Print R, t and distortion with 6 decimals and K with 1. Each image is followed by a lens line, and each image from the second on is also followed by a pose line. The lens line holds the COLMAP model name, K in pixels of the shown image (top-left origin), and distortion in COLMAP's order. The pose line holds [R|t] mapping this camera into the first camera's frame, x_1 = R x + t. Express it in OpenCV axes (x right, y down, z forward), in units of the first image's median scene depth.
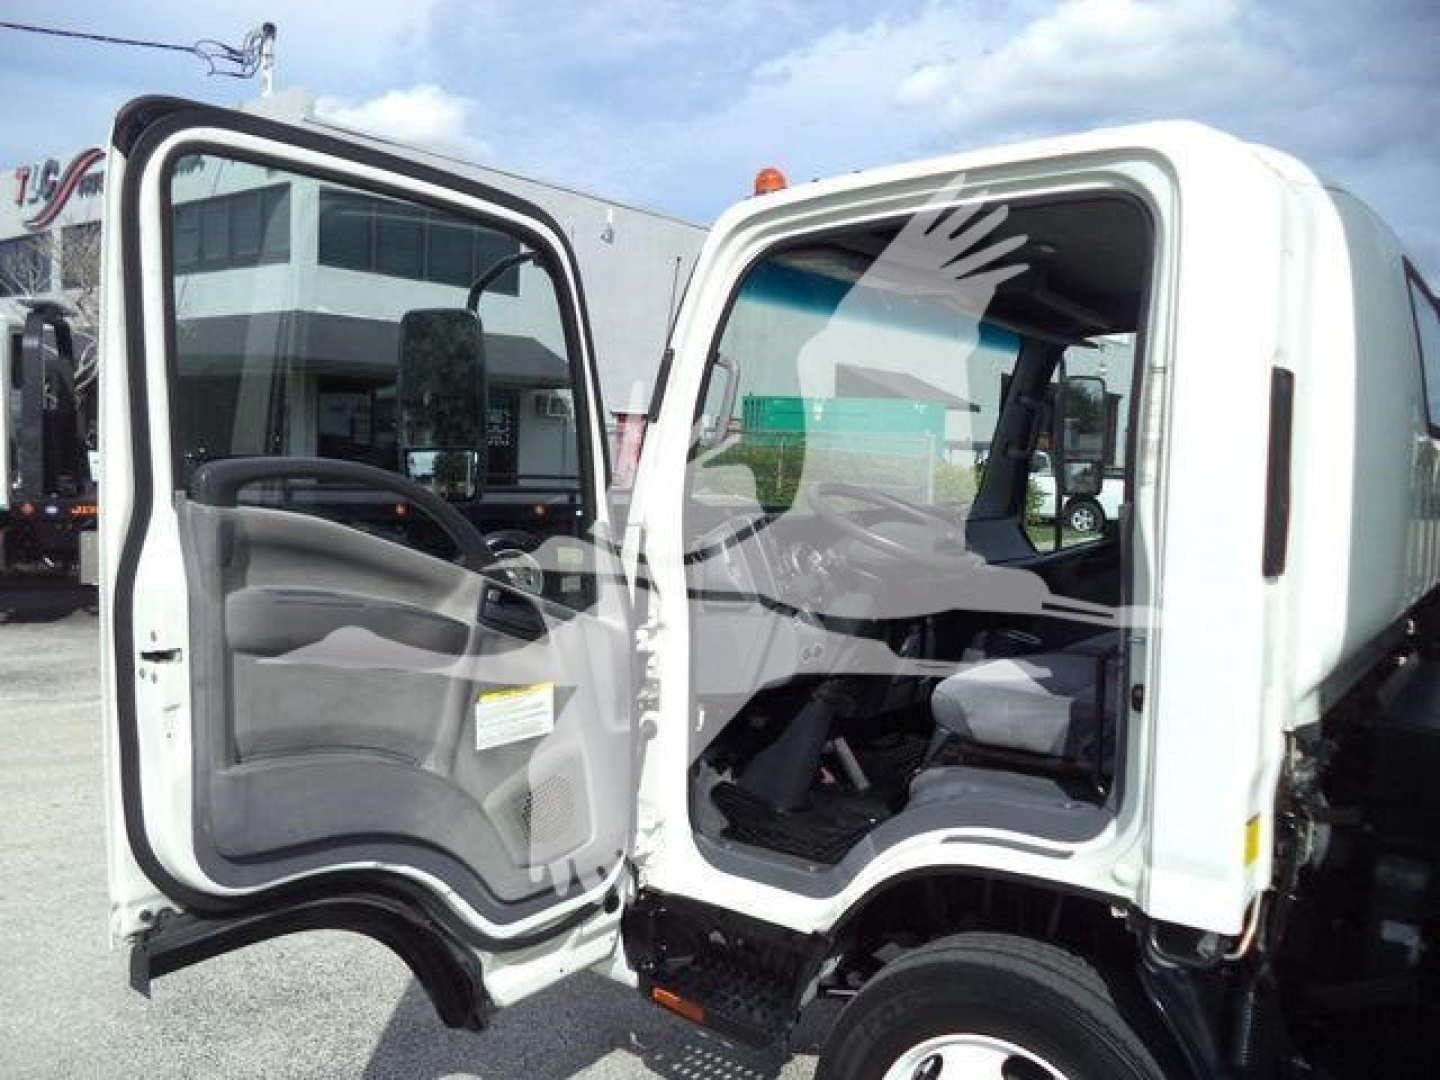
lens RADIAL K [[1158.7, 0, 712.6], [0, 1158.7, 540.6], [0, 0, 1]] dist [-0.007499, -0.002659]
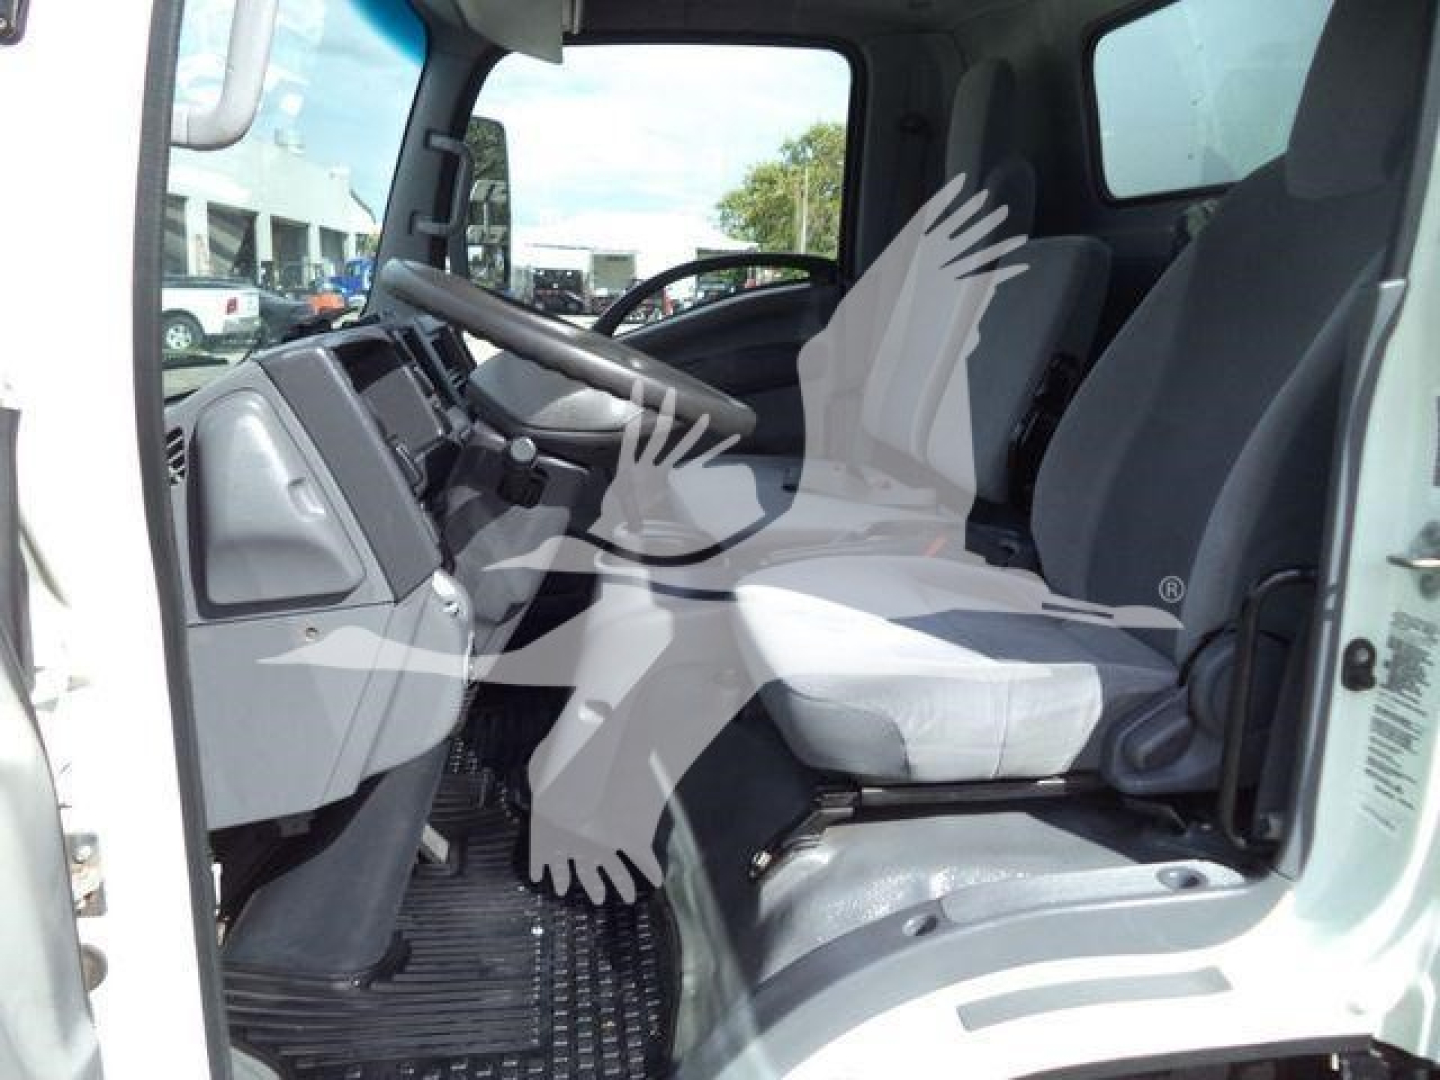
lens RADIAL K [[1158.7, 0, 712.6], [0, 1158.7, 540.6], [0, 0, 1]] dist [-0.007499, -0.002659]
pose [[0.703560, -0.161740, 0.691985, -0.115621], [0.050126, 0.982625, 0.178708, -0.016260], [-0.708866, -0.091045, 0.699442, 0.522879]]
